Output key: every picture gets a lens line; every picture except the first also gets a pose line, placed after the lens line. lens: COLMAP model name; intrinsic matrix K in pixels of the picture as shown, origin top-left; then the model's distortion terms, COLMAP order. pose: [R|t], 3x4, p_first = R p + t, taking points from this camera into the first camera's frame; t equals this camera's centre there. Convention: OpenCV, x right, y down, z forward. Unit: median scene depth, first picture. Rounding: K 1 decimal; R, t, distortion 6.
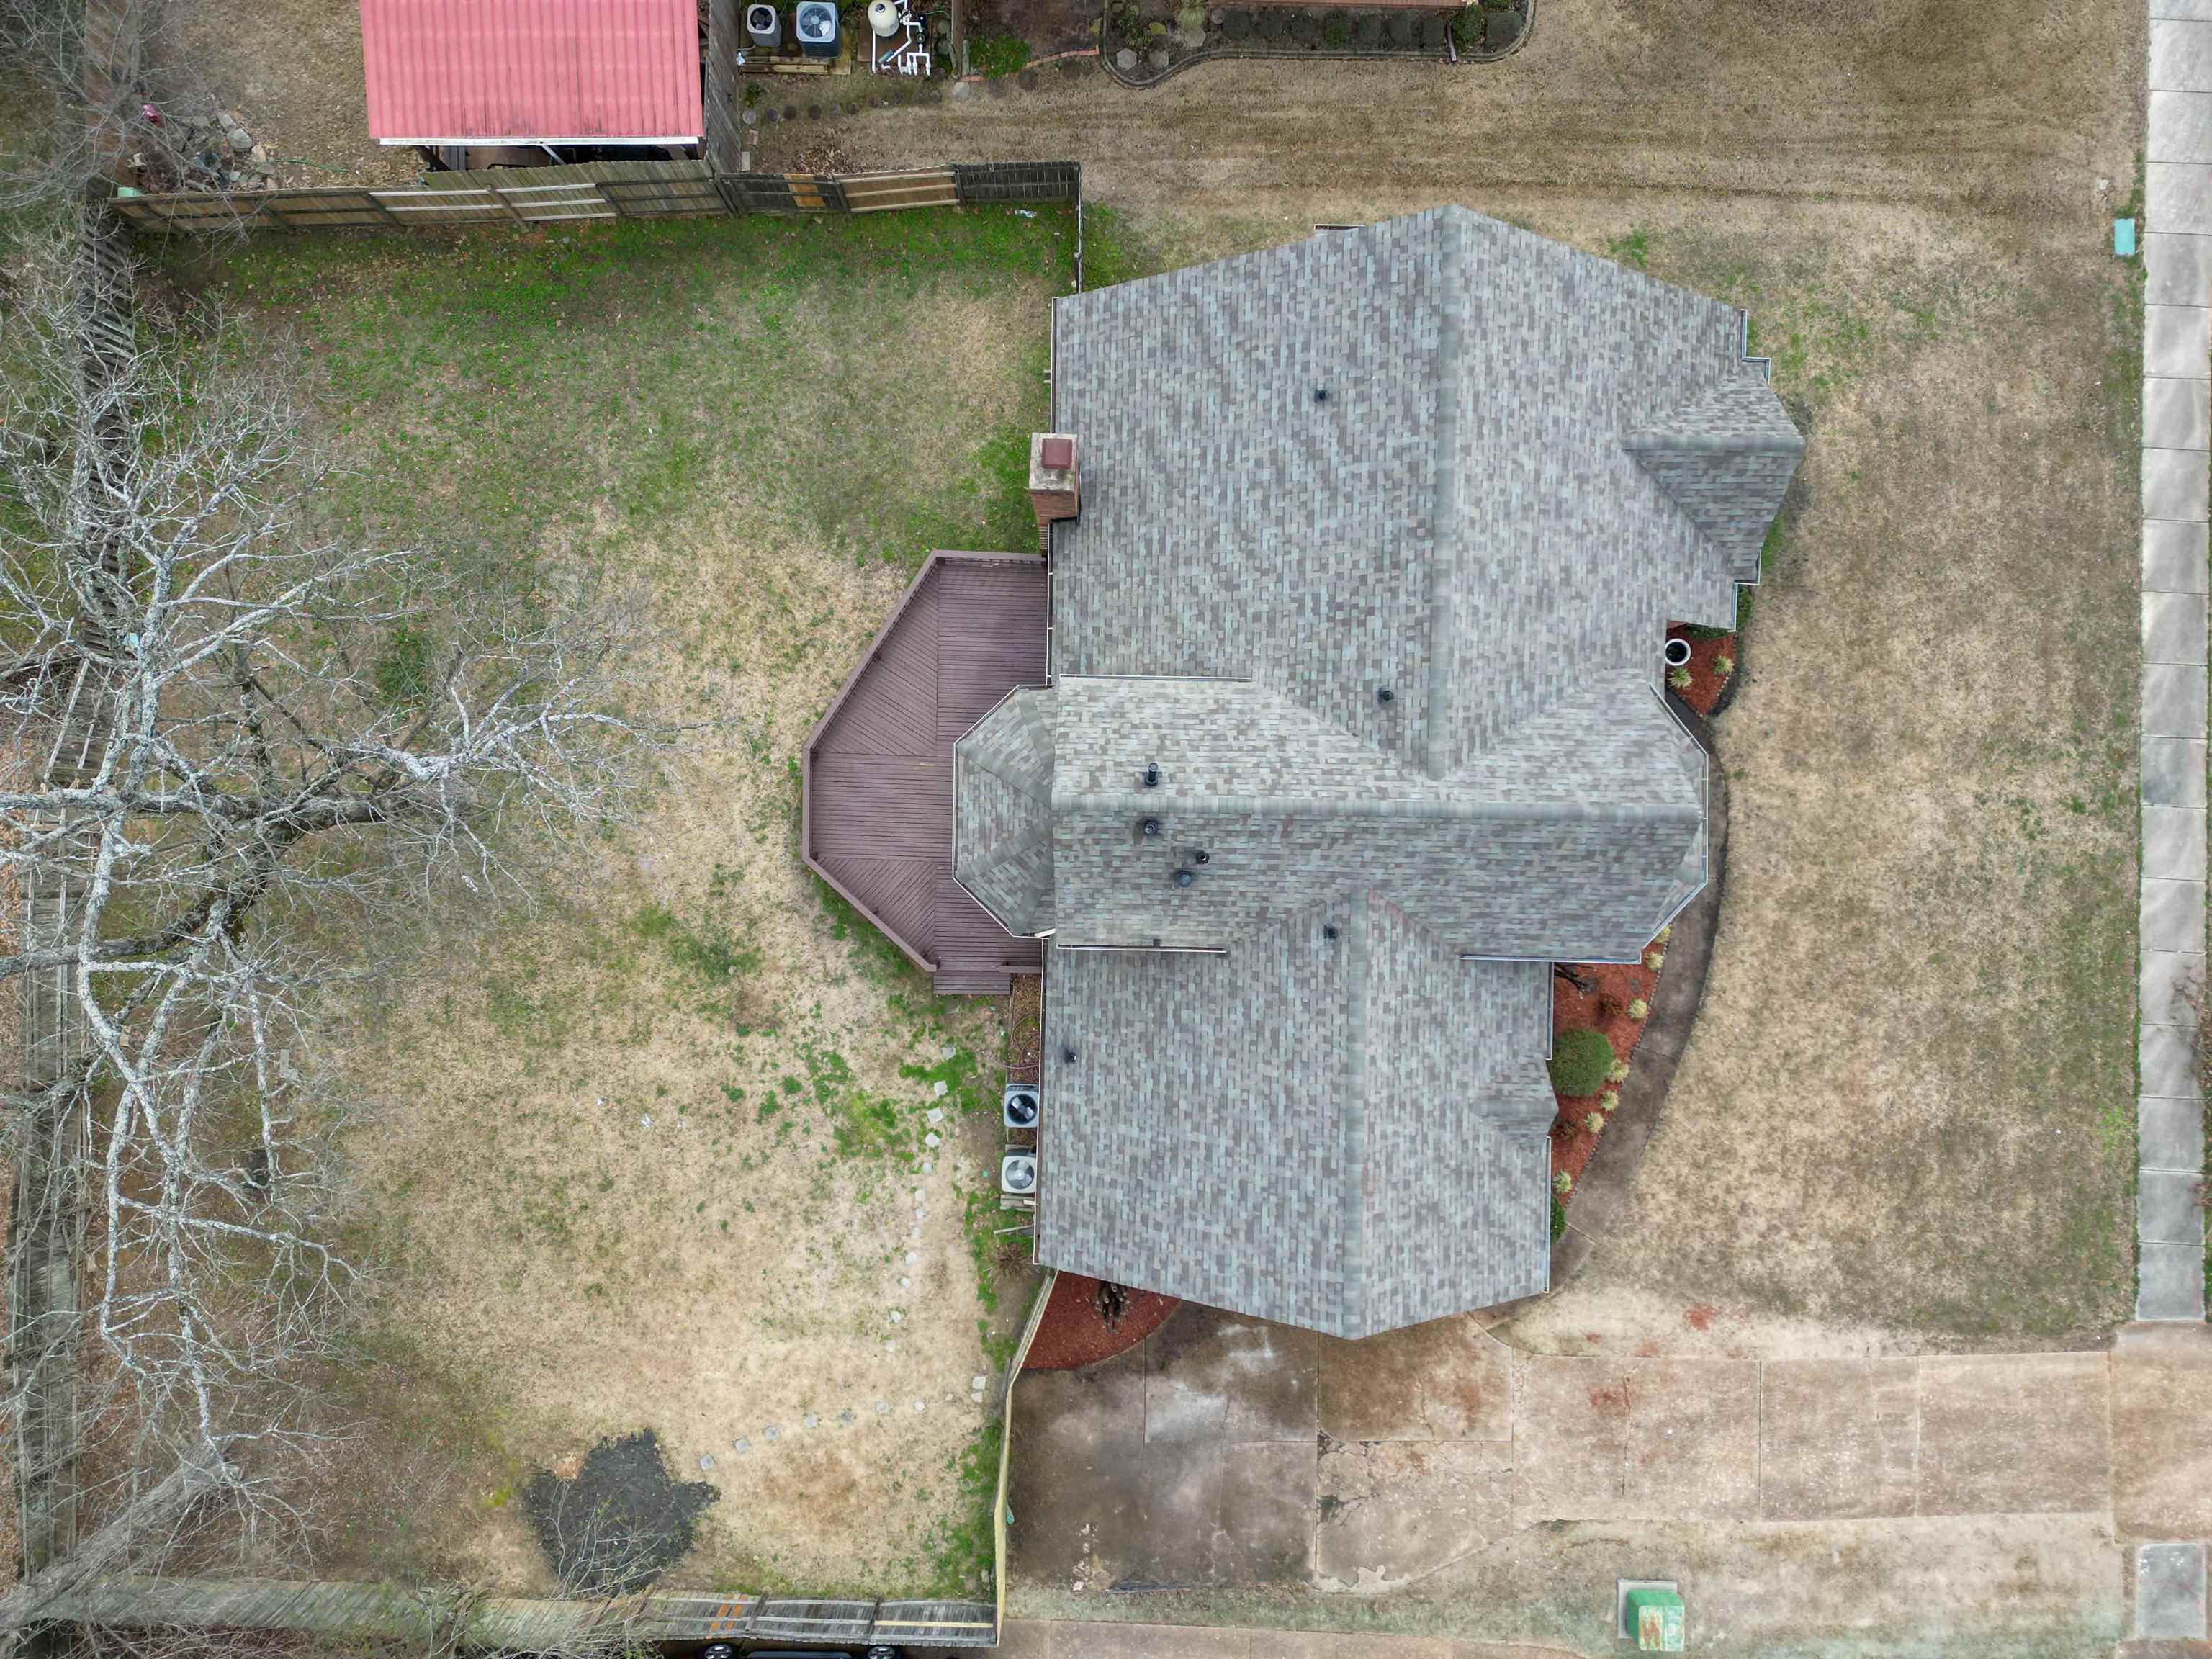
lens RADIAL K [[1541.4, 0, 1113.0], [0, 1541.4, 833.4], [0, 0, 1]] dist [0.105627, -0.106189]
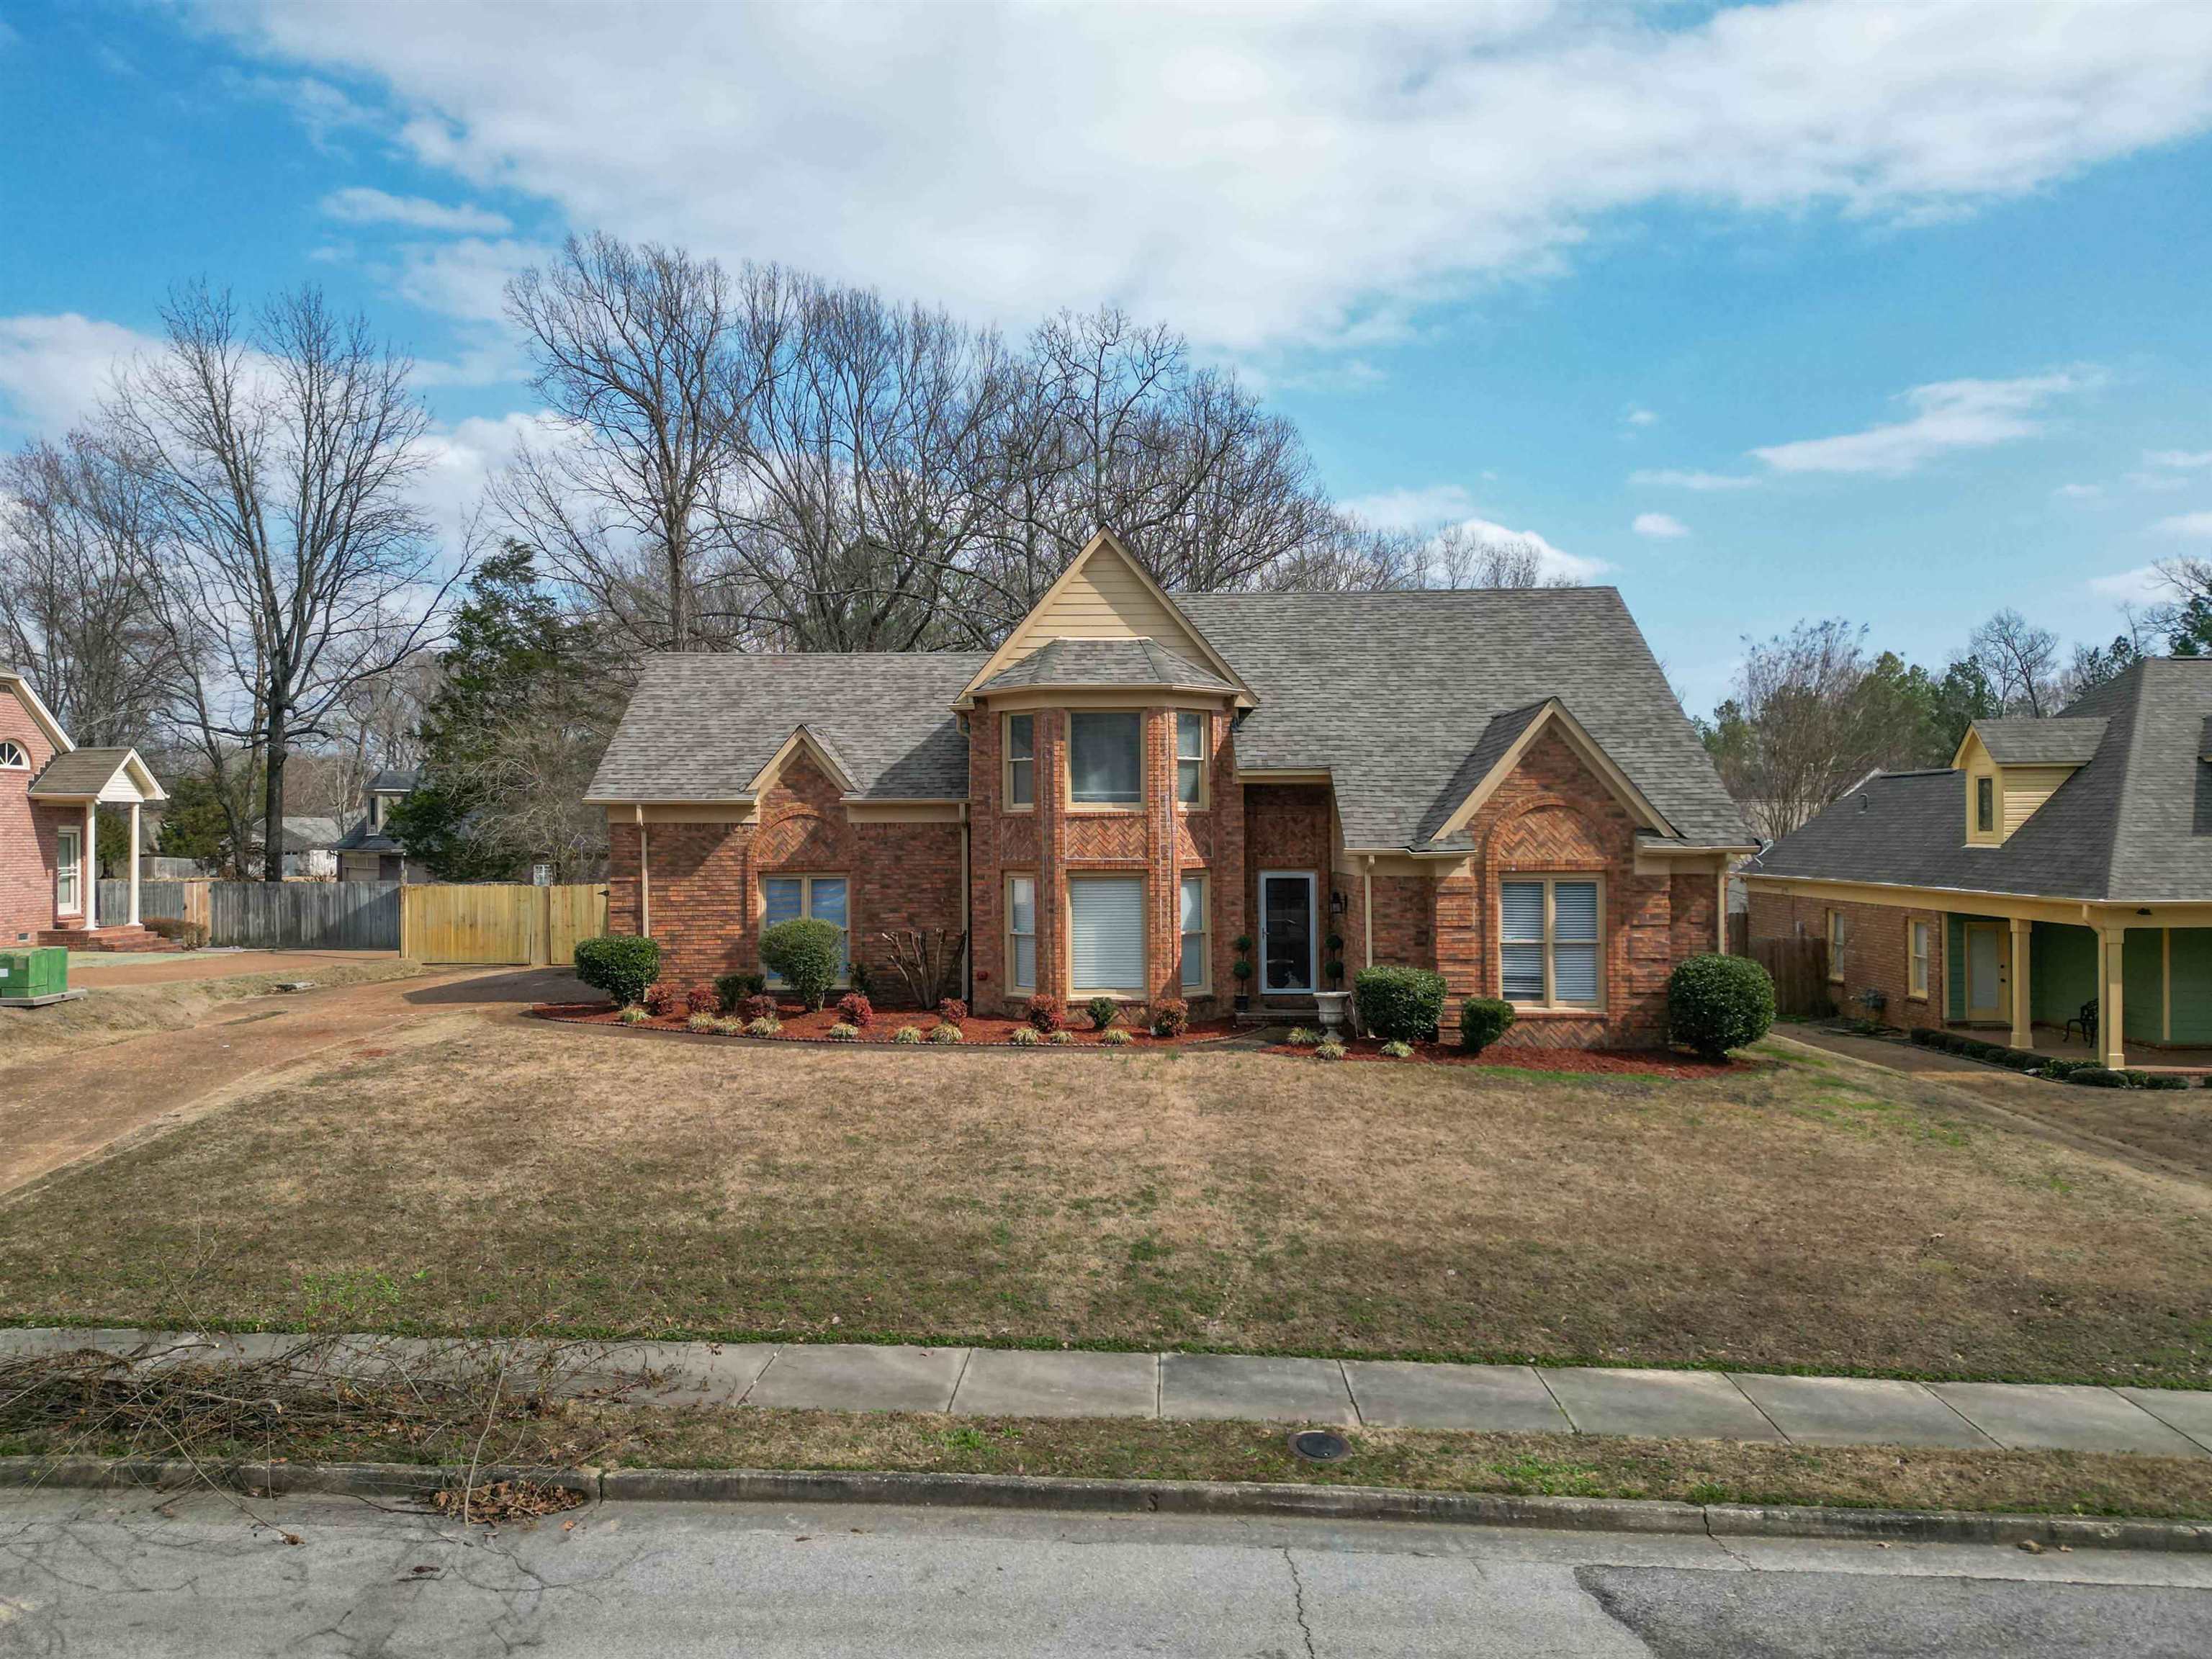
lens RADIAL K [[1580.2, 0, 1117.6], [0, 1580.2, 819.7], [0, 0, 1]] dist [0.075370, -0.071249]
pose [[0.021313, -0.019058, -0.999591, 1.039527], [-0.999740, -0.008566, -0.021153, 0.000421], [-0.008160, 0.999782, -0.019236, 0.878144]]
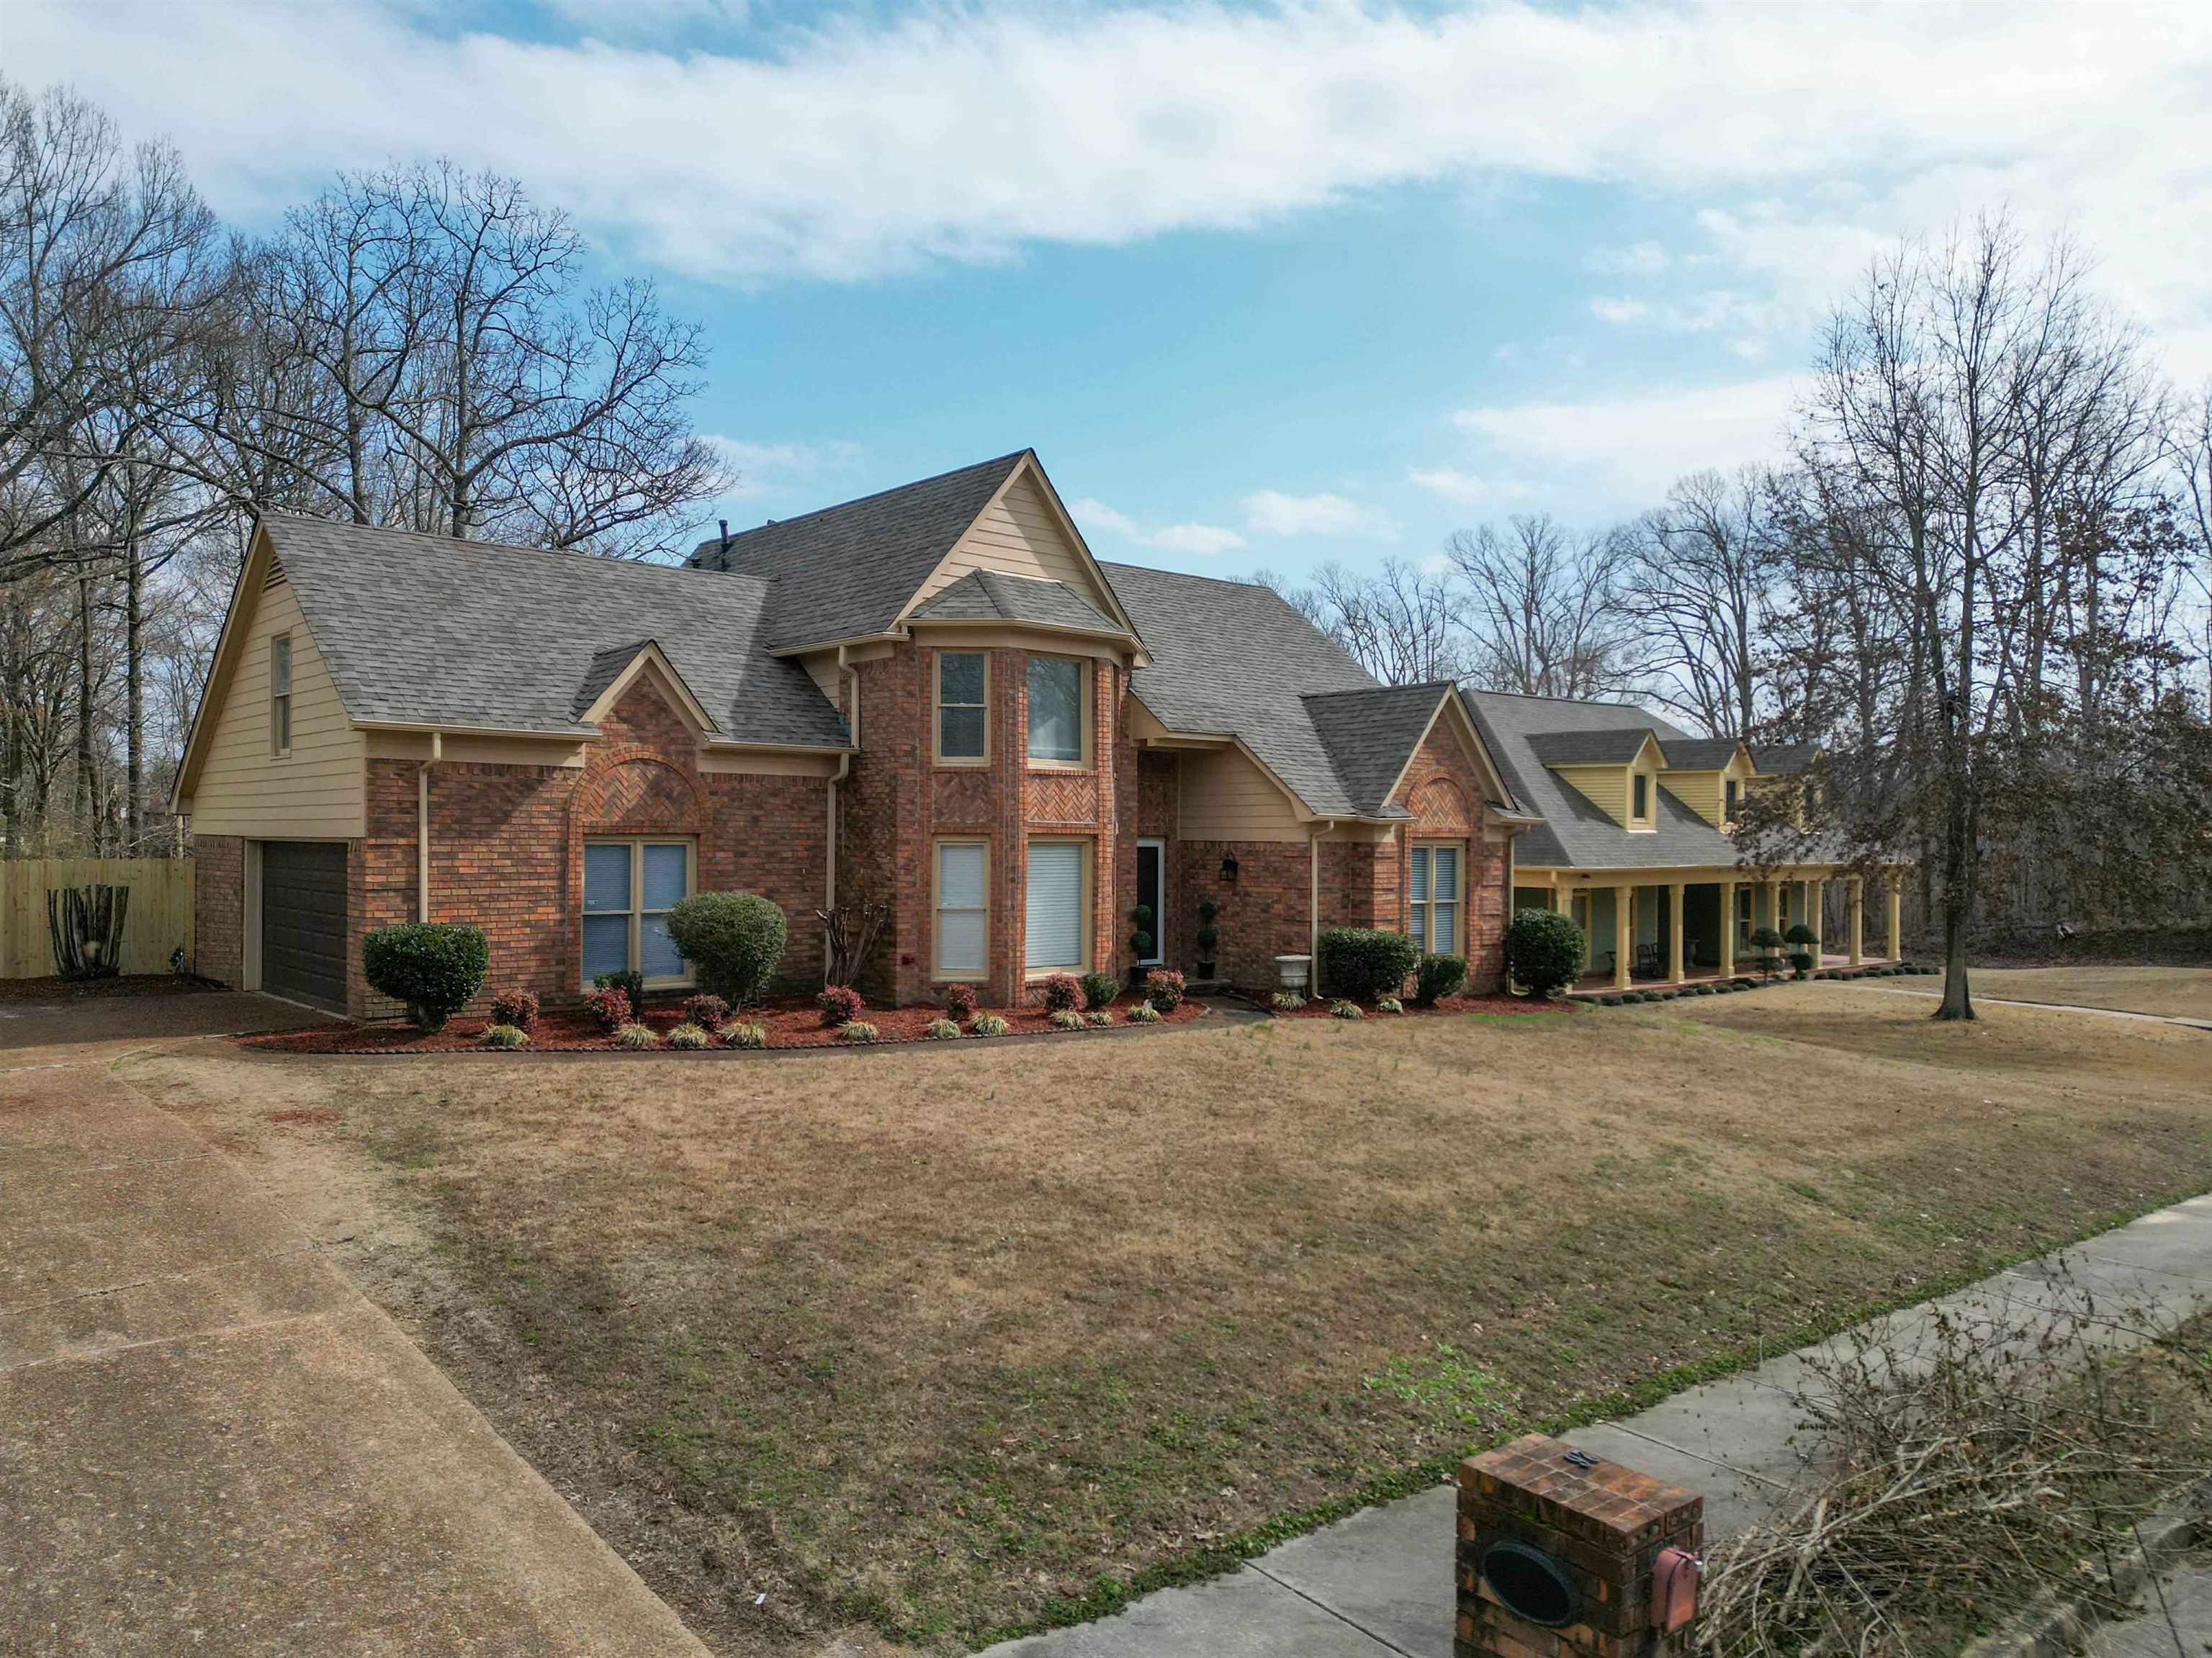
lens RADIAL K [[1541.2, 0, 1113.0], [0, 1541.2, 832.9], [0, 0, 1]] dist [0.105627, -0.106189]
pose [[0.681910, -0.005620, -0.731415, 0.789718], [-0.731345, -0.021073, -0.681682, 0.418909], [-0.011582, 0.999762, -0.018480, 0.898790]]
